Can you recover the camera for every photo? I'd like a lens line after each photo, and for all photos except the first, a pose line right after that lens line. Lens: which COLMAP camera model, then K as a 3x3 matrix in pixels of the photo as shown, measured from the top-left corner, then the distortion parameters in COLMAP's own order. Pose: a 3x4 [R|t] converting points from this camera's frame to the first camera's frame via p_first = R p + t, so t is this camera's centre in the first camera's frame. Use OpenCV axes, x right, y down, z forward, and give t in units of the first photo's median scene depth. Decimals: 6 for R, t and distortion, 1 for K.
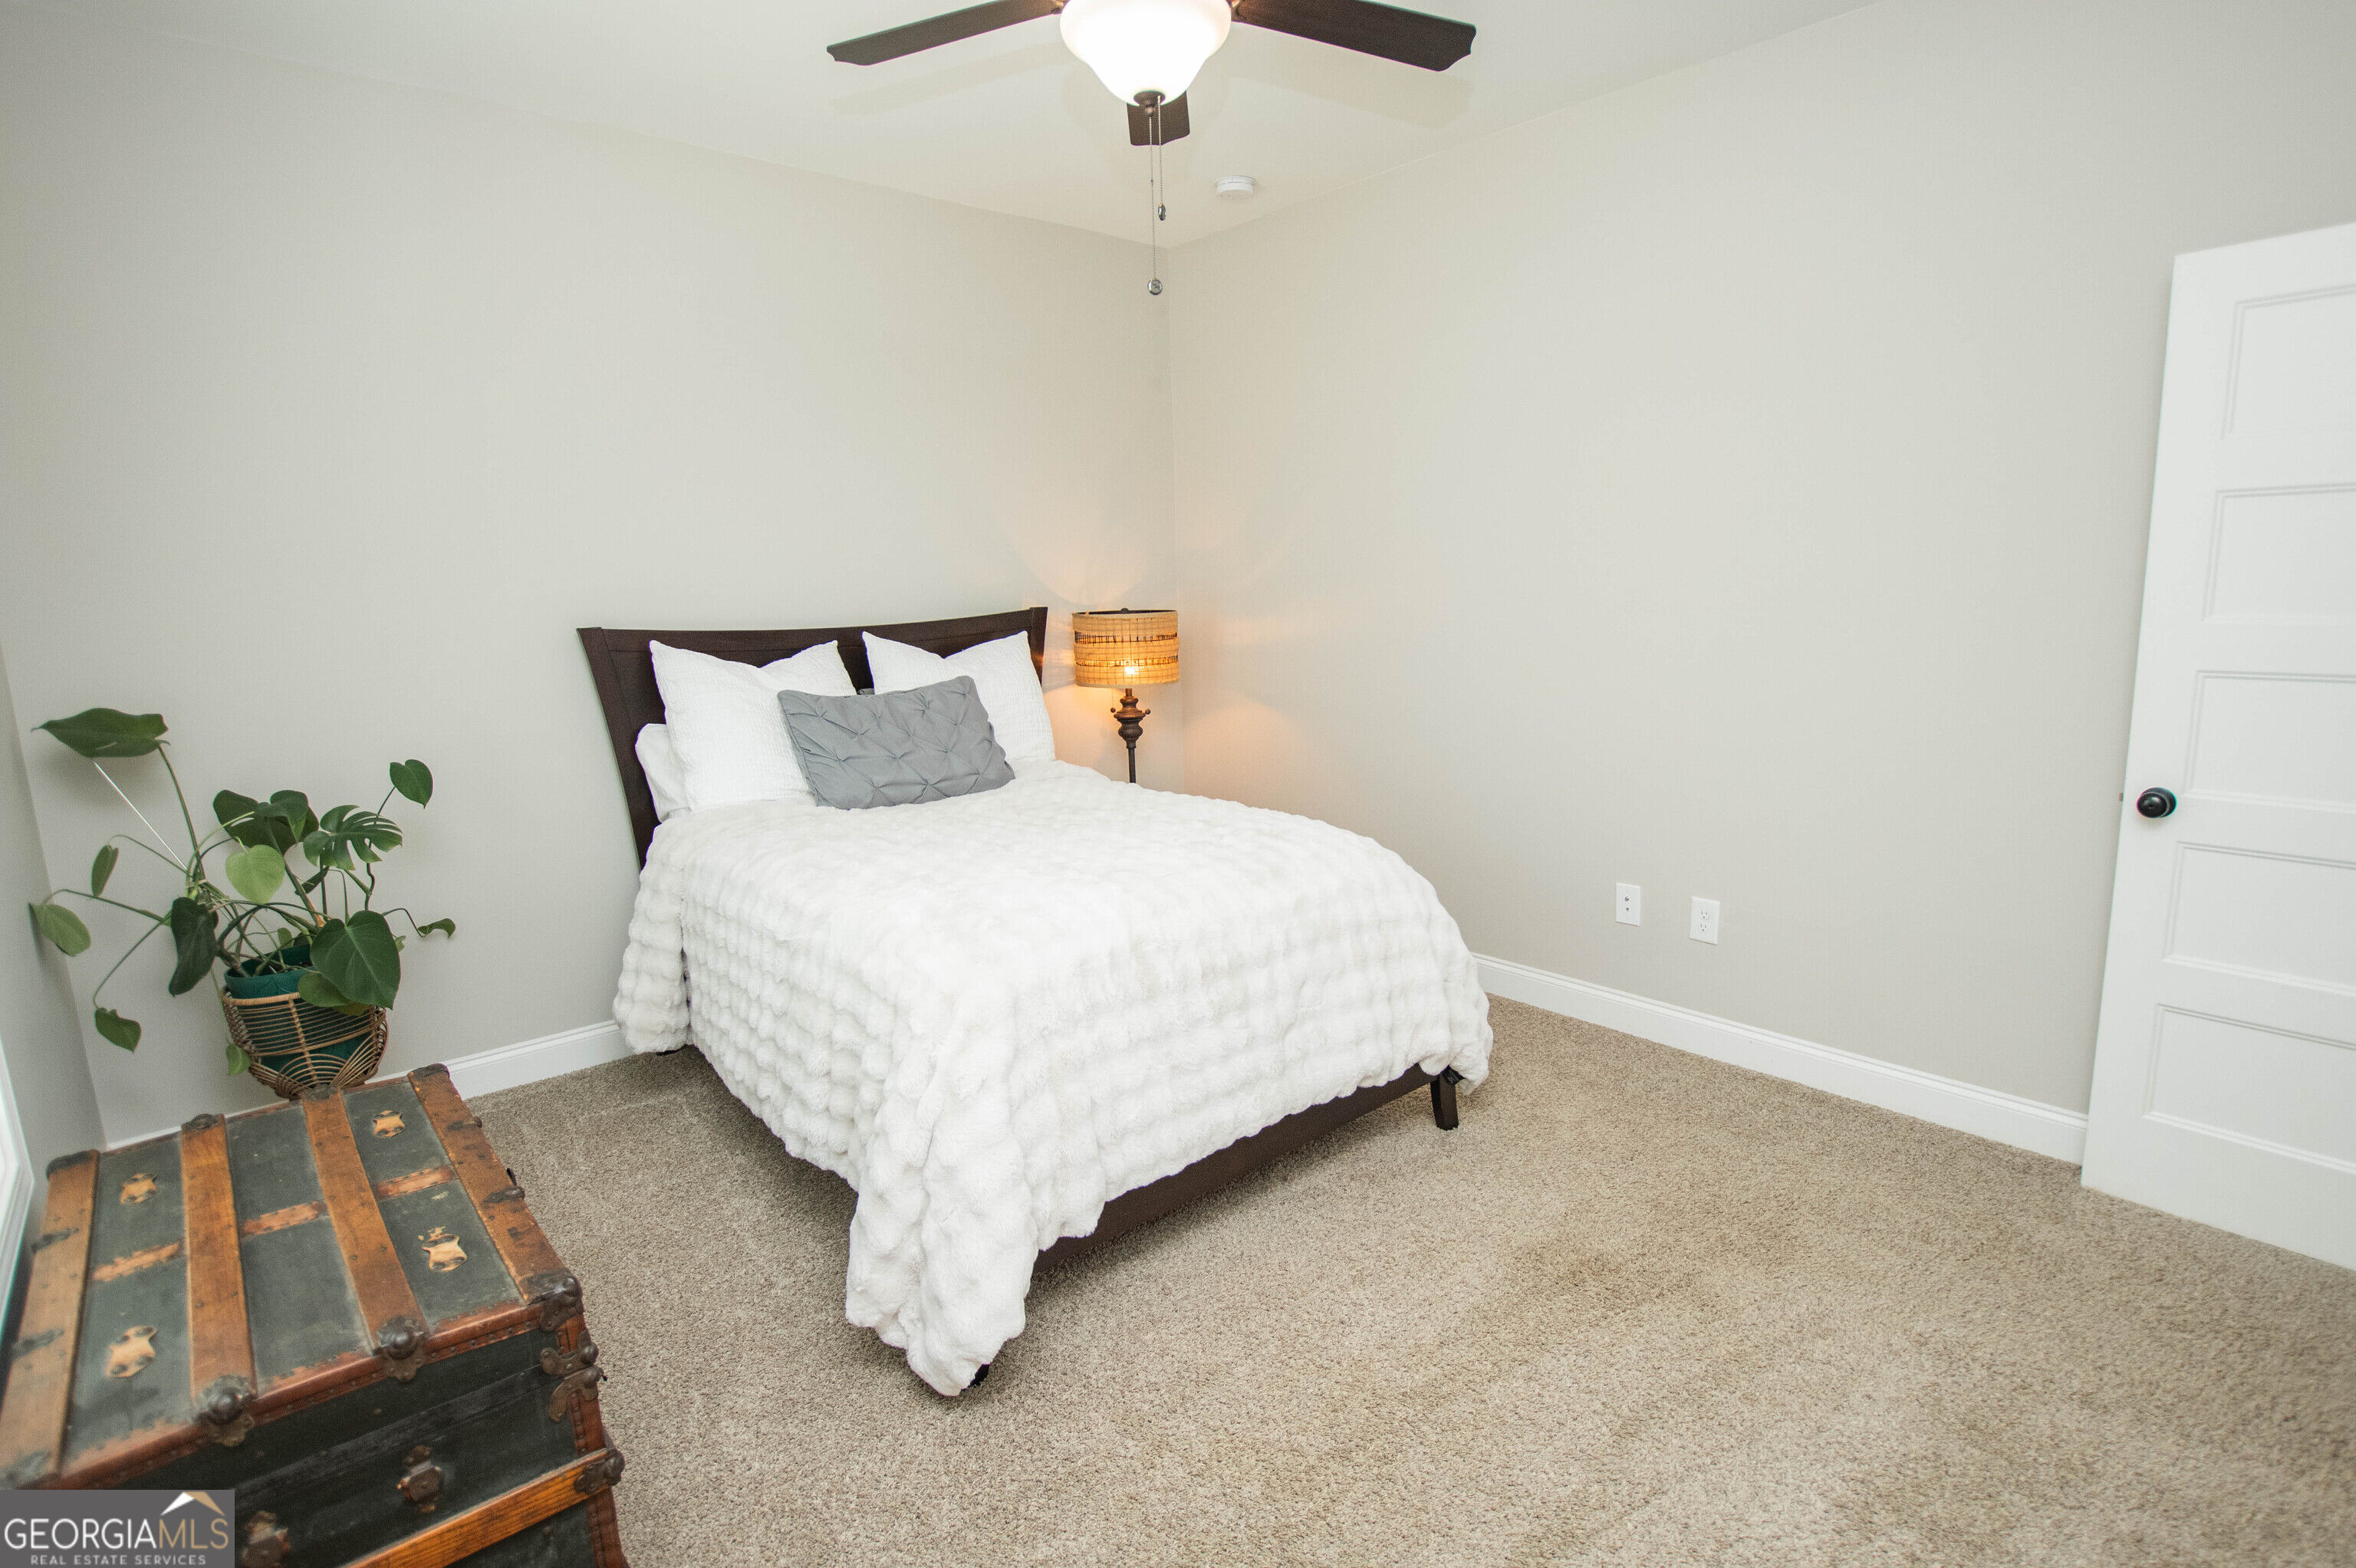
lens RADIAL K [[1142.8, 0, 1193.0], [0, 1142.8, 782.0], [0, 0, 1]] dist [-0.031261, 0.001569]
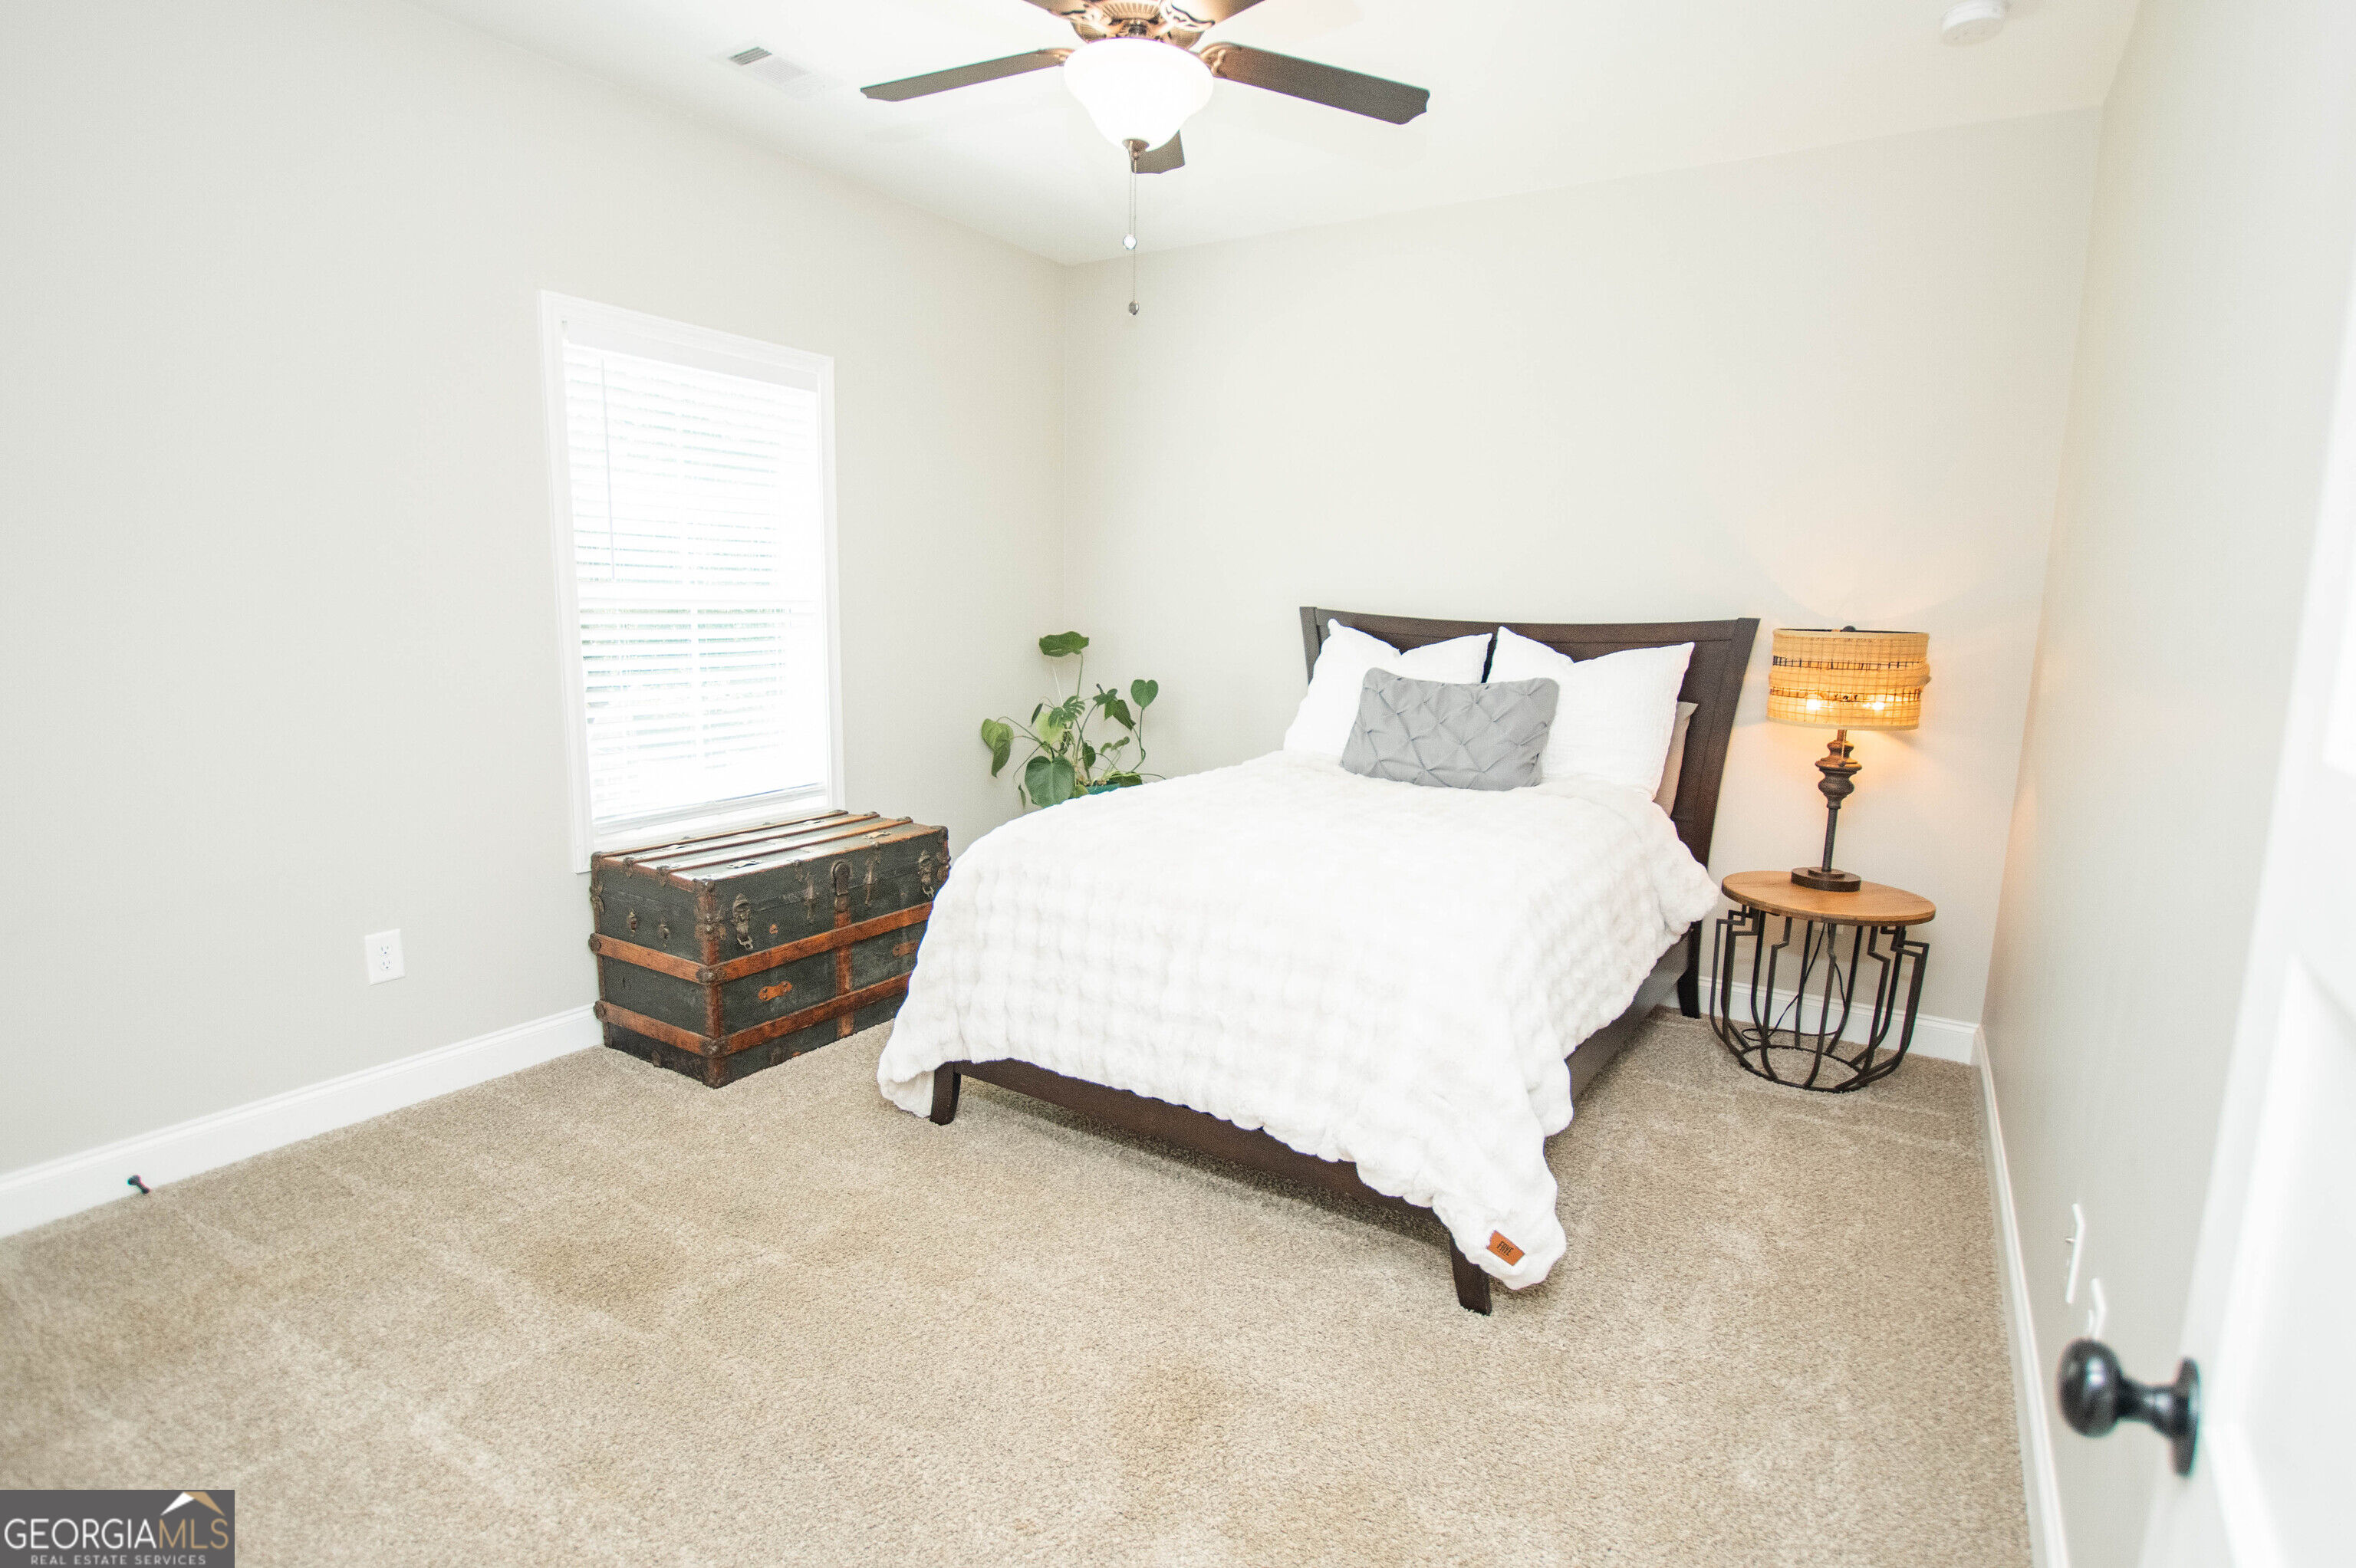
lens RADIAL K [[1142.8, 0, 1193.0], [0, 1142.8, 782.0], [0, 0, 1]] dist [-0.031261, 0.001569]
pose [[0.297274, 0.184207, -0.936854, 0.698538], [-0.194901, 0.972260, 0.129324, -0.081607], [0.934688, 0.144149, 0.324930, 0.462986]]
